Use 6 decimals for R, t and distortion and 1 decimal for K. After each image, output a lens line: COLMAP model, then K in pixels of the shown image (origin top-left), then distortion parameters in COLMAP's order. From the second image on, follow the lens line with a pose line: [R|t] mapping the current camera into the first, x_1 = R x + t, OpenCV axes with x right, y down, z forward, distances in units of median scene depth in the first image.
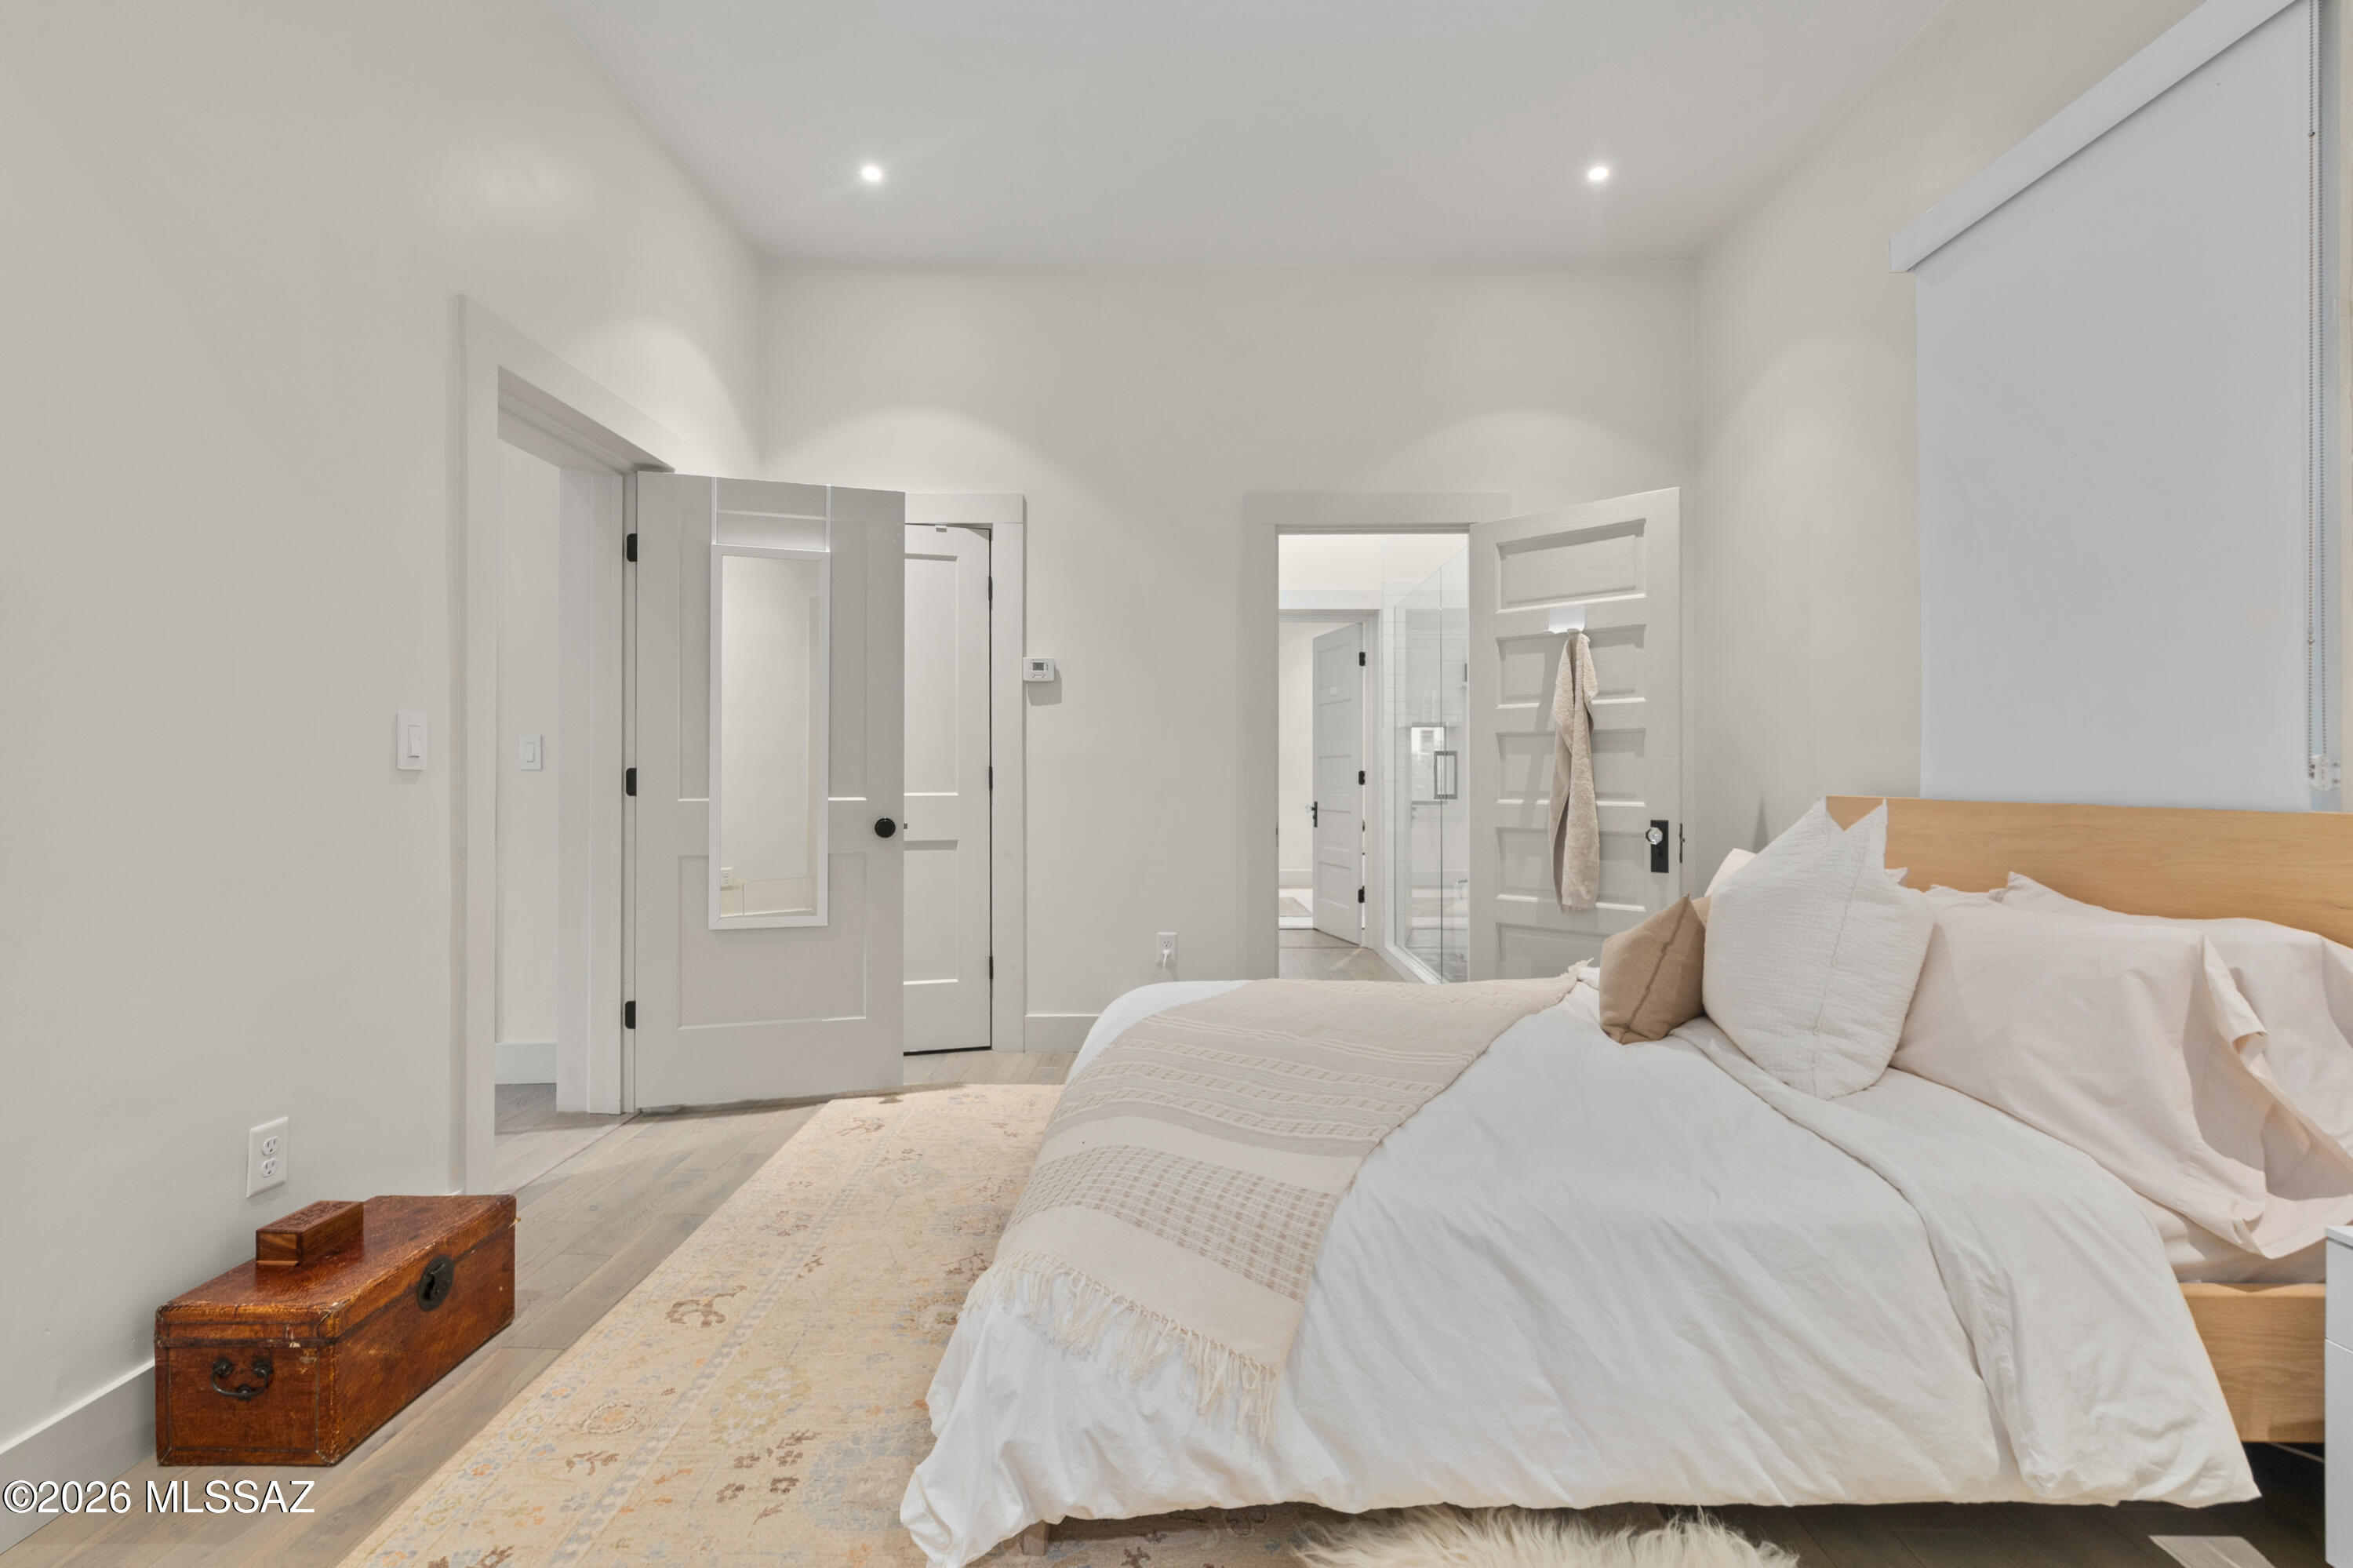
lens RADIAL K [[1041.0, 0, 1175.9], [0, 1041.0, 777.9], [0, 0, 1]] dist [-0.000764, -0.000551]
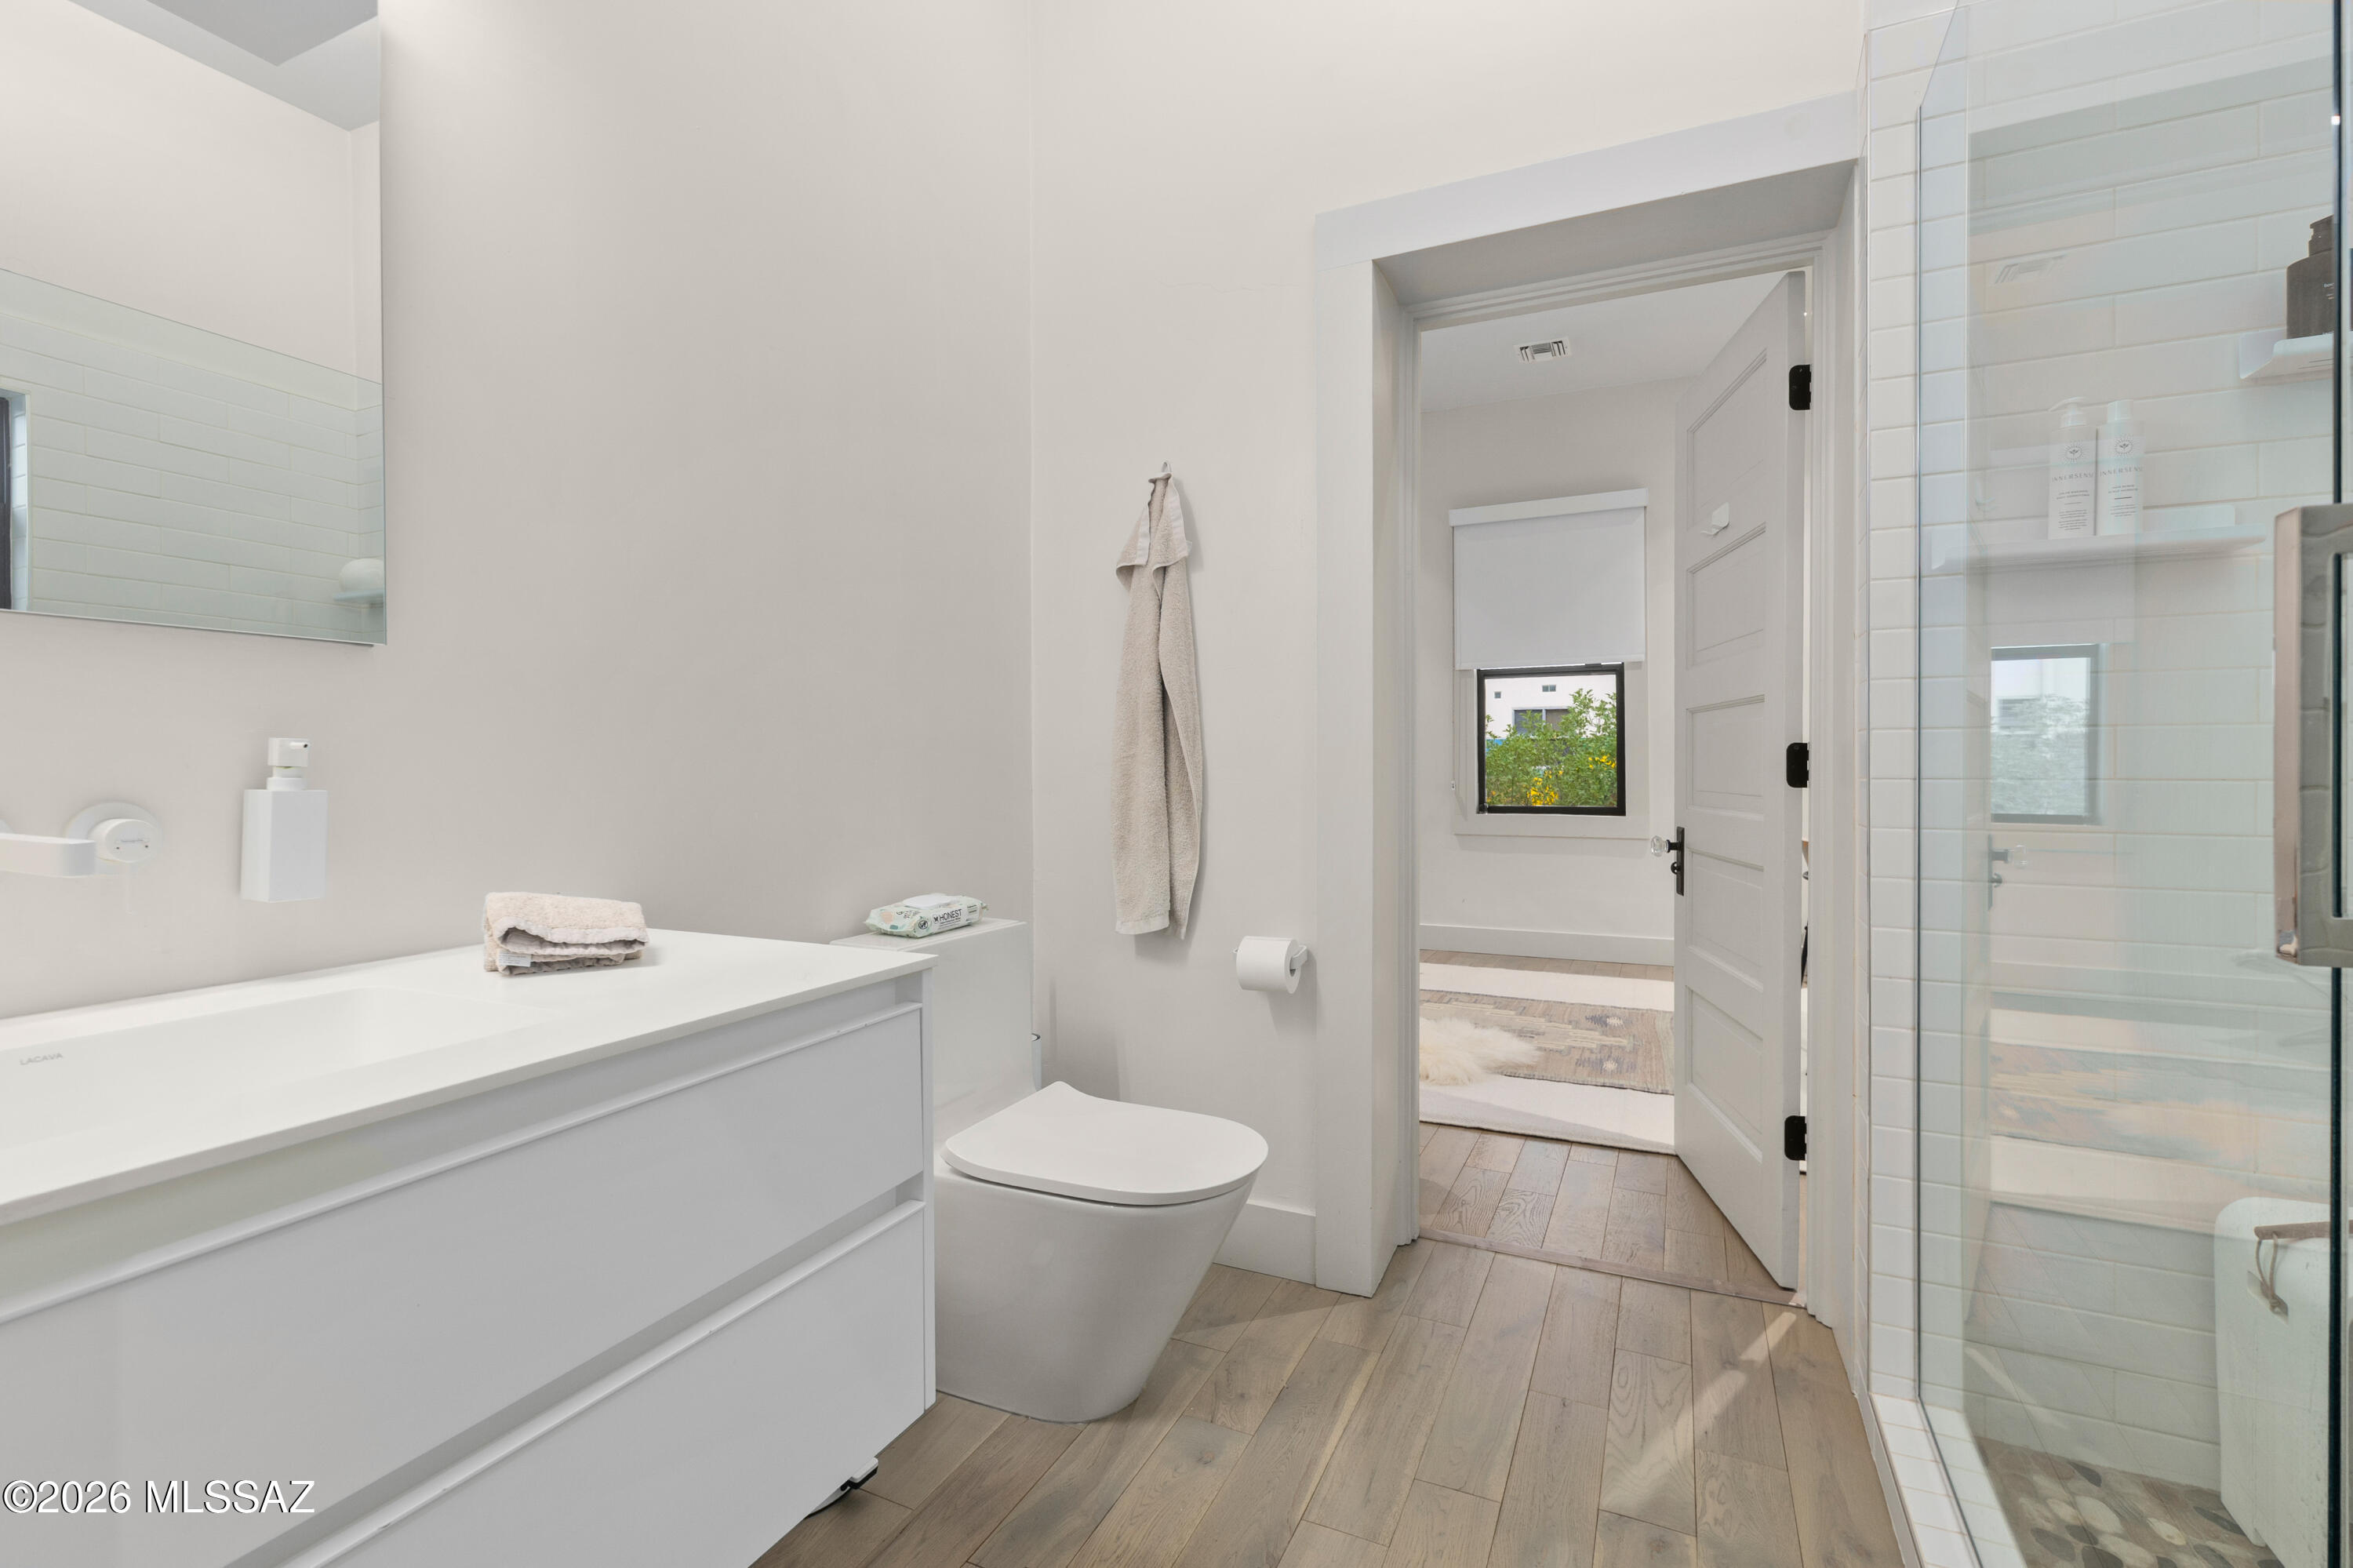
lens RADIAL K [[1041.0, 0, 1182.8], [0, 1041.0, 774.2], [0, 0, 1]] dist [-0.000764, -0.000551]
pose [[0.906965, 0.000863, -0.421205, 0.142247], [0.003182, 0.999955, 0.008901, -0.000750], [0.421194, -0.009413, 0.906922, 0.634770]]
